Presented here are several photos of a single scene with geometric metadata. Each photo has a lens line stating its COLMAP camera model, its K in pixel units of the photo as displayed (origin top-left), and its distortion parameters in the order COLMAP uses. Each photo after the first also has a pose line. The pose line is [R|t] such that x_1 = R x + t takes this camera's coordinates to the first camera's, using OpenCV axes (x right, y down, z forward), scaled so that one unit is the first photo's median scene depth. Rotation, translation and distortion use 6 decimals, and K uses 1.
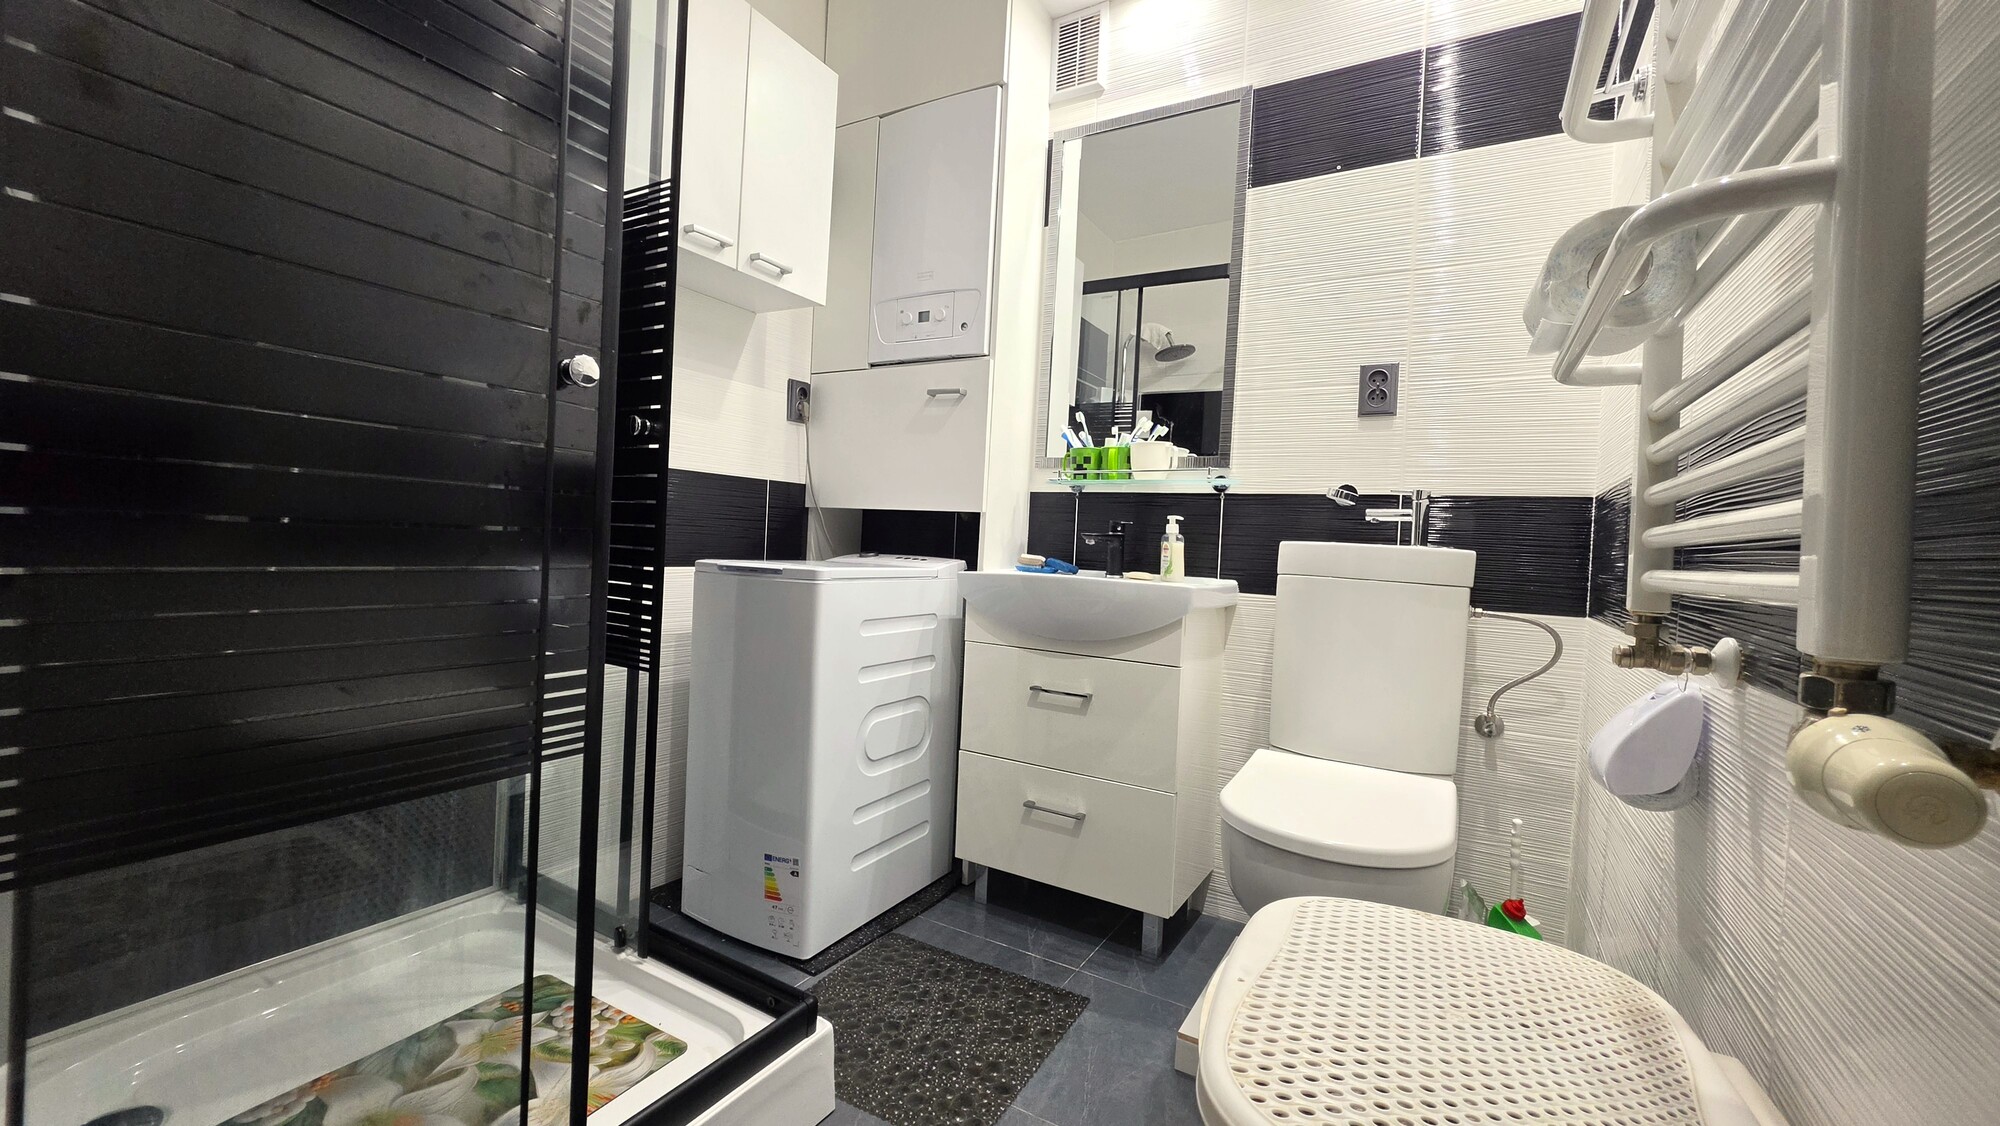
lens RADIAL K [[806.0, 0, 998.8], [0, 806.0, 557.8], [0, 0, 1]] dist [-0.002392, 0.001147]
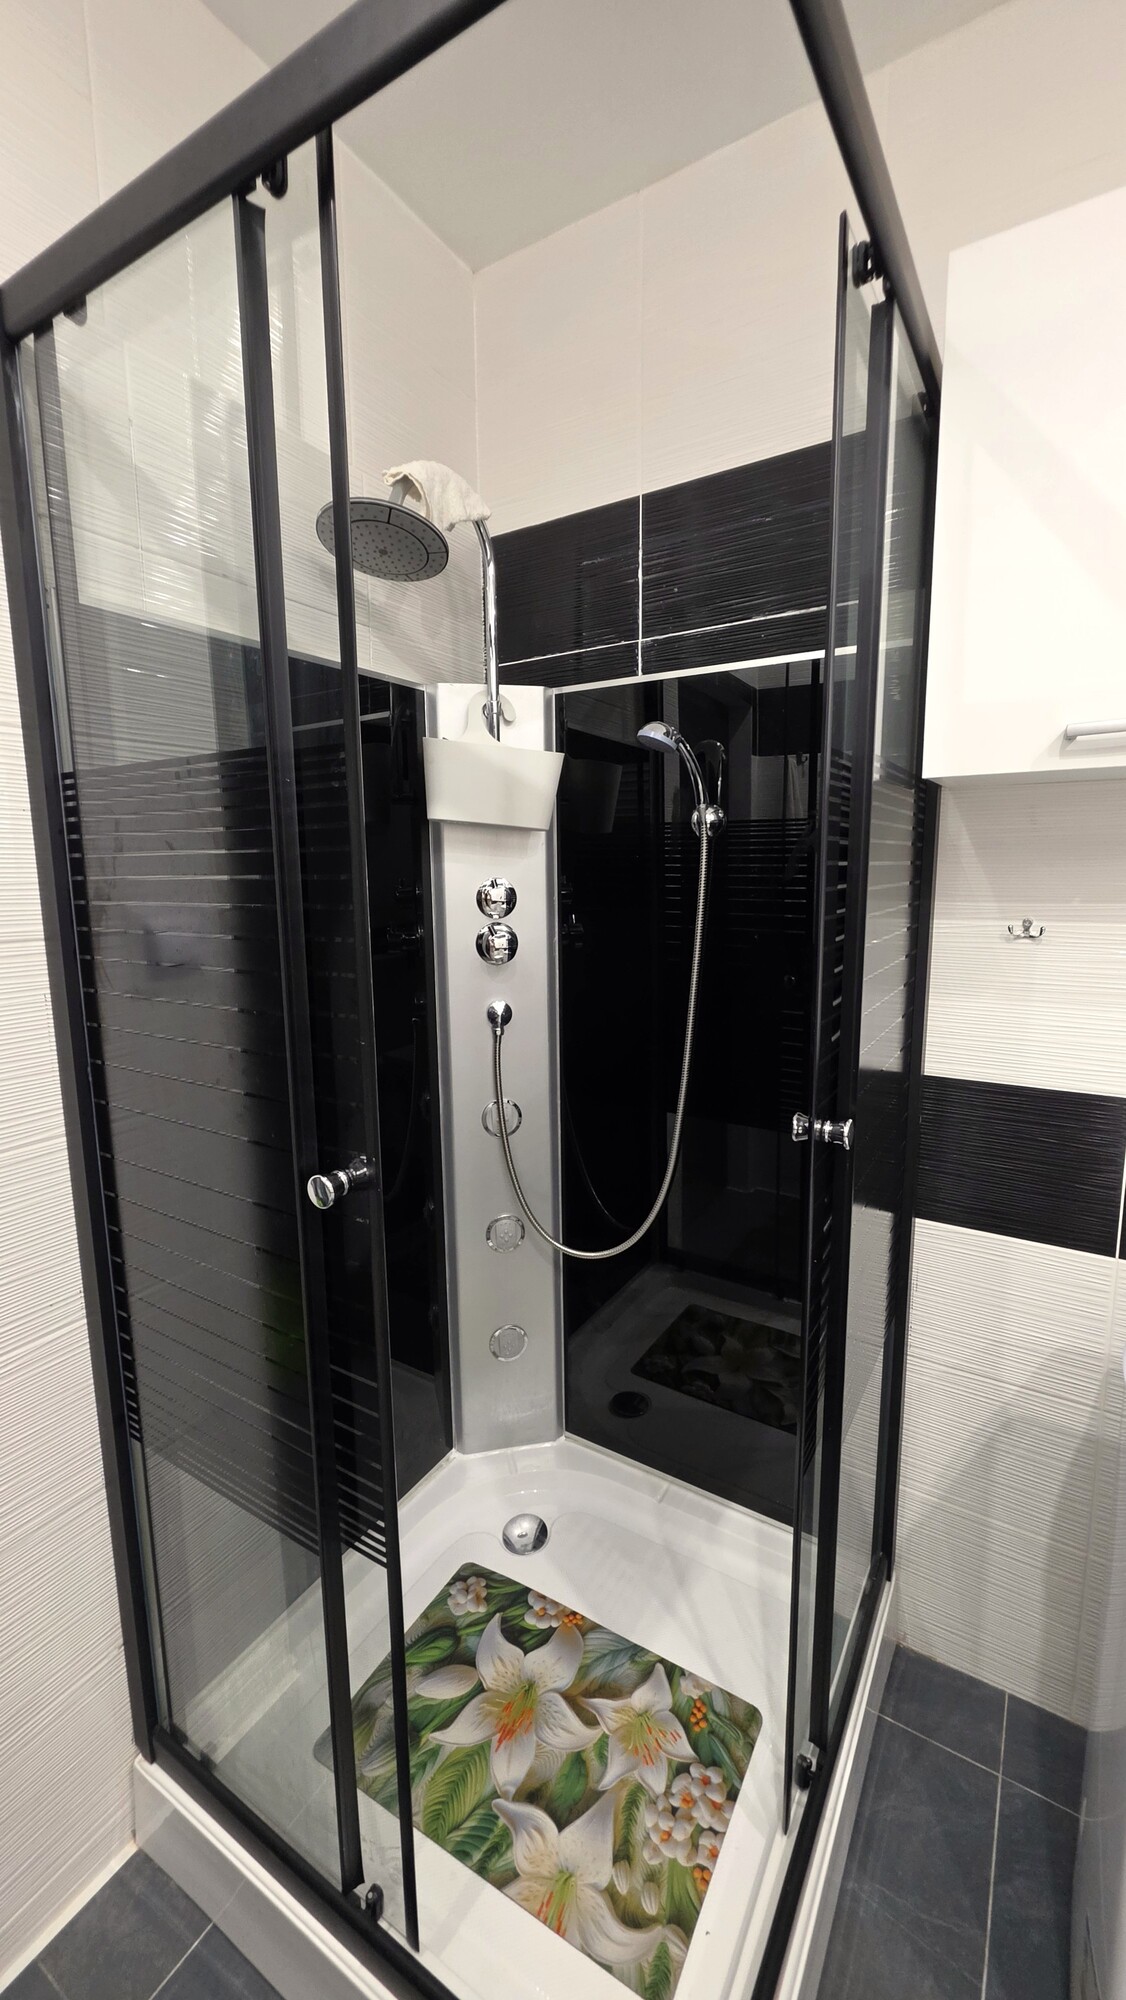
lens RADIAL K [[806.0, 0, 562.9], [0, 806.0, 996.6], [0, 0, 1]] dist [-0.002392, 0.001147]
pose [[-0.031659, 0.117363, -0.992584, 0.232800], [-0.003898, 0.993060, 0.117544, -0.386538], [0.999491, 0.007591, -0.030982, 0.929185]]
